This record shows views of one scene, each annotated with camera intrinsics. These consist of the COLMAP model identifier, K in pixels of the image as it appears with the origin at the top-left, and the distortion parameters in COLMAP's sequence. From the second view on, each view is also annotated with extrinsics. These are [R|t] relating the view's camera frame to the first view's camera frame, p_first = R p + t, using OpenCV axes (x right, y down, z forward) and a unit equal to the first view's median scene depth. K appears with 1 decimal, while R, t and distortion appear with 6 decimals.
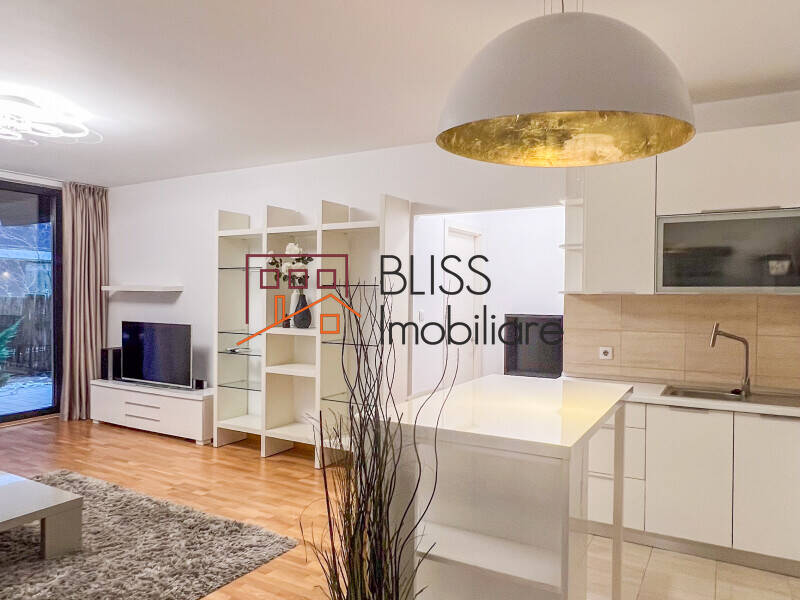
lens RADIAL K [[422.5, 0, 400.0], [0, 422.5, 300.0], [0, 0, 1]] dist [-0.000961, 0.000212]
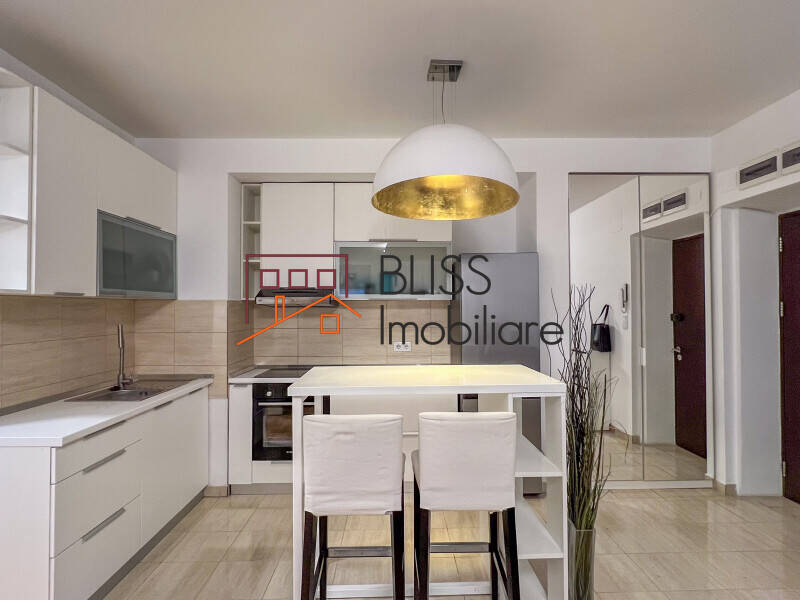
lens RADIAL K [[422.5, 0, 400.0], [0, 422.5, 300.0], [0, 0, 1]] dist [-0.000961, 0.000212]
pose [[0.064362, 0.016531, 0.997790, -0.244635], [-0.002255, 0.999863, -0.016420, 0.005453], [-0.997924, -0.001193, 0.064390, 0.322996]]
